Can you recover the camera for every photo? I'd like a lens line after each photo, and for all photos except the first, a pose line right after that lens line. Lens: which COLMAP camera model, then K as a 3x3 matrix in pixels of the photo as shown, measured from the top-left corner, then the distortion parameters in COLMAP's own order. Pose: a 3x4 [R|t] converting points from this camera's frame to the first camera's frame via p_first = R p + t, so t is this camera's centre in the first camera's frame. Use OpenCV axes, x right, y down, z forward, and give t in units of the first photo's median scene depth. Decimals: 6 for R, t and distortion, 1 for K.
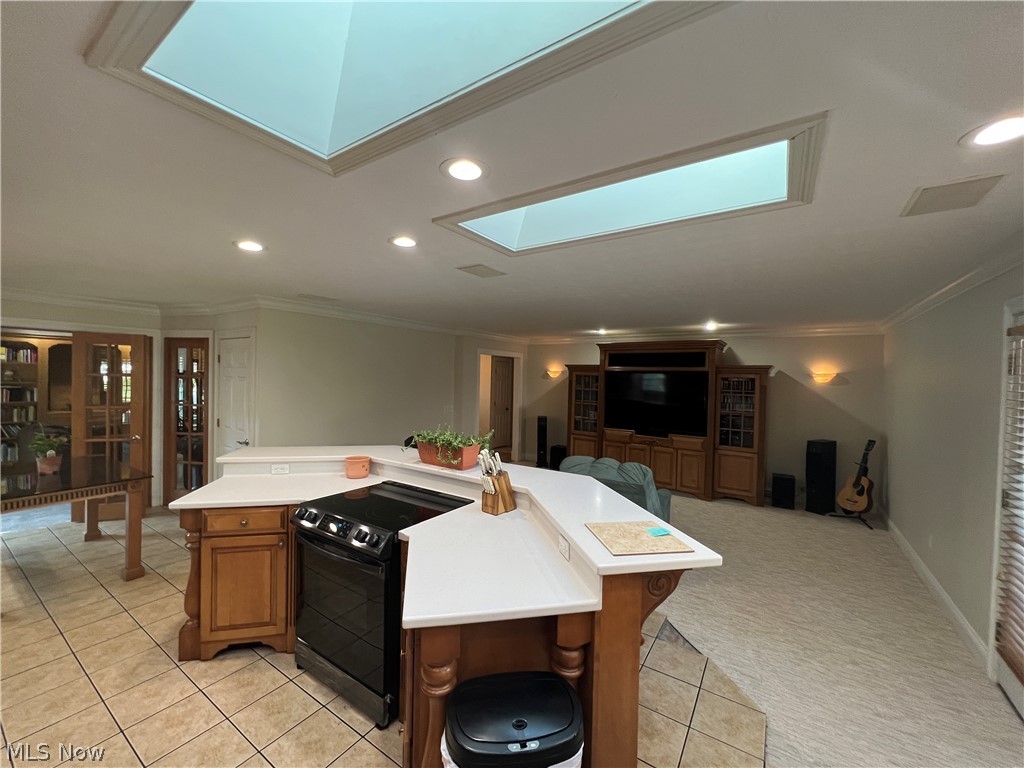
lens RADIAL K [[410.9, 0, 513.4], [0, 410.9, 378.2], [0, 0, 1]] dist [-0.005753, 0.000379]
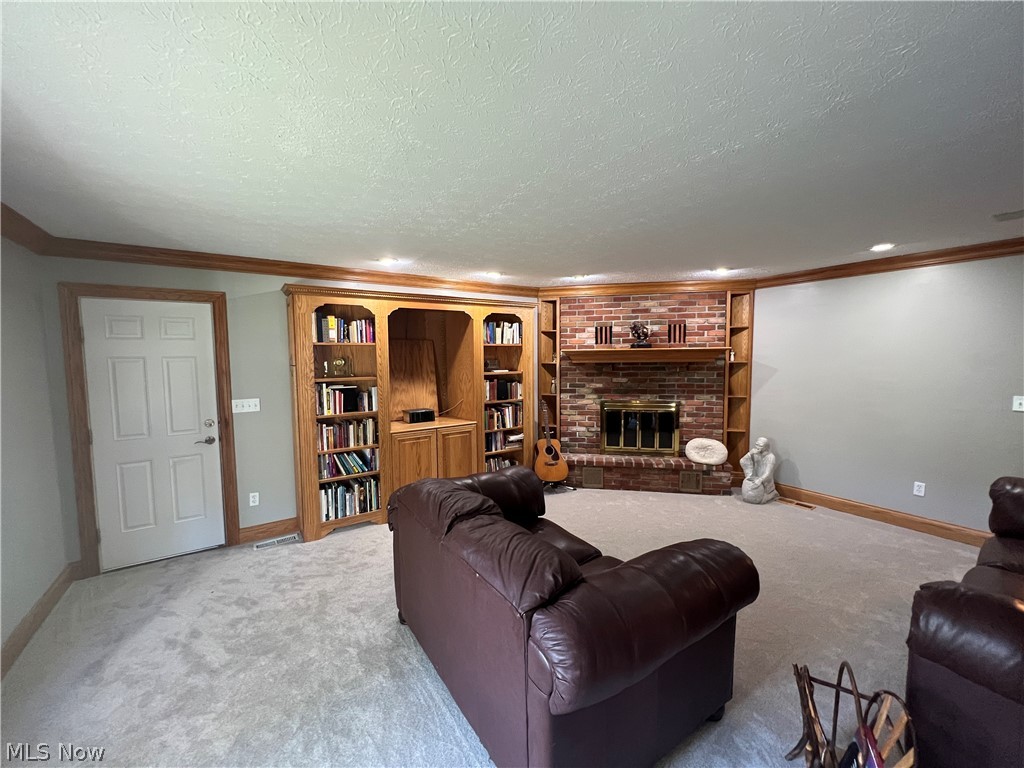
lens RADIAL K [[410.9, 0, 512.3], [0, 410.9, 382.7], [0, 0, 1]] dist [-0.005753, 0.000379]
pose [[0.924948, -0.002324, -0.380086, -0.842352], [0.025742, 0.998068, 0.056542, -0.011445], [0.379221, -0.062083, 0.923221, 0.592842]]
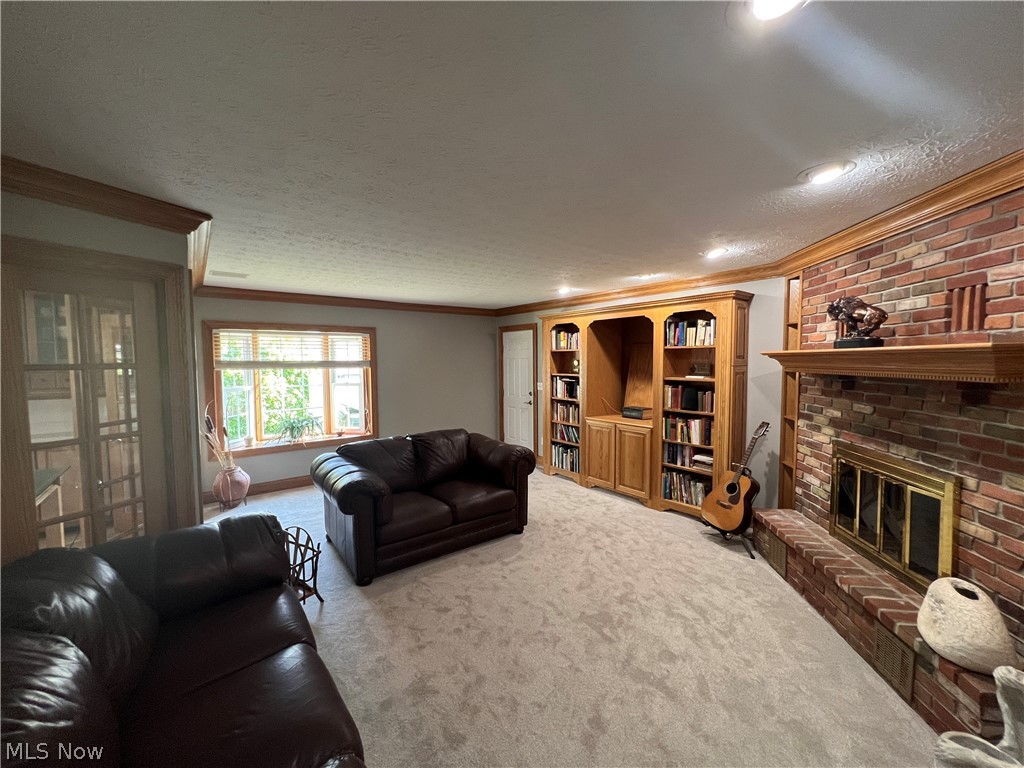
lens RADIAL K [[410.9, 0, 508.5], [0, 410.9, 383.0], [0, 0, 1]] dist [-0.005753, 0.000379]
pose [[-0.317150, 0.038887, -0.947578, -0.437863], [-0.005524, 0.999066, 0.042849, -0.007786], [0.948359, 0.018824, -0.316640, 1.208331]]
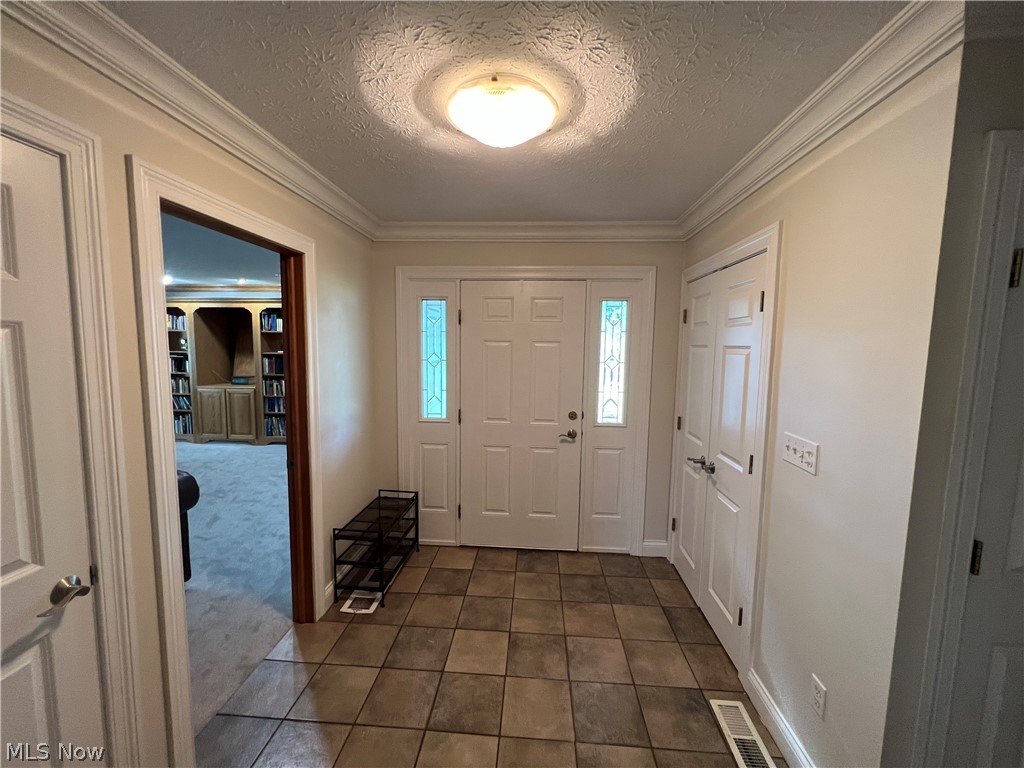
lens RADIAL K [[410.9, 0, 513.2], [0, 410.9, 383.0], [0, 0, 1]] dist [-0.005753, 0.000379]
pose [[0.503852, 0.068089, -0.861102, -0.017281], [-0.009337, 0.997259, 0.073392, 0.006489], [0.863740, -0.028939, 0.503107, 1.260396]]
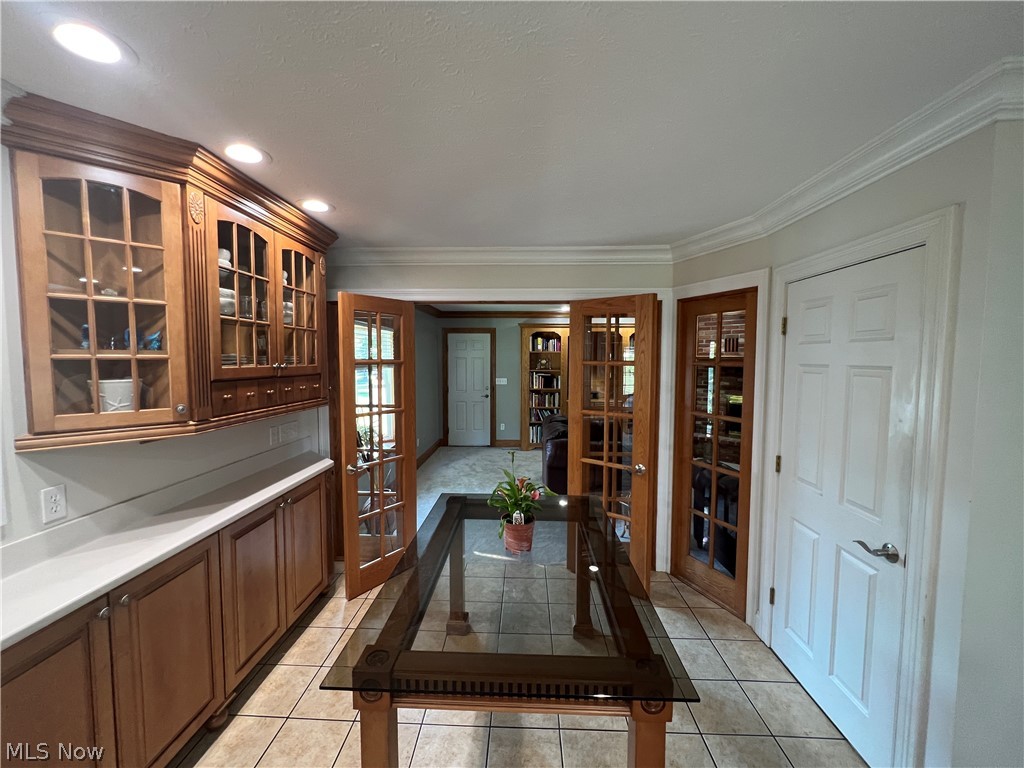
lens RADIAL K [[410.9, 0, 507.3], [0, 410.9, 383.0], [0, 0, 1]] dist [-0.005753, 0.000379]
pose [[0.510396, 0.036019, -0.859185, -0.368789], [0.001343, 0.999088, 0.042682, -0.002972], [0.859939, -0.022939, 0.509882, 0.382747]]
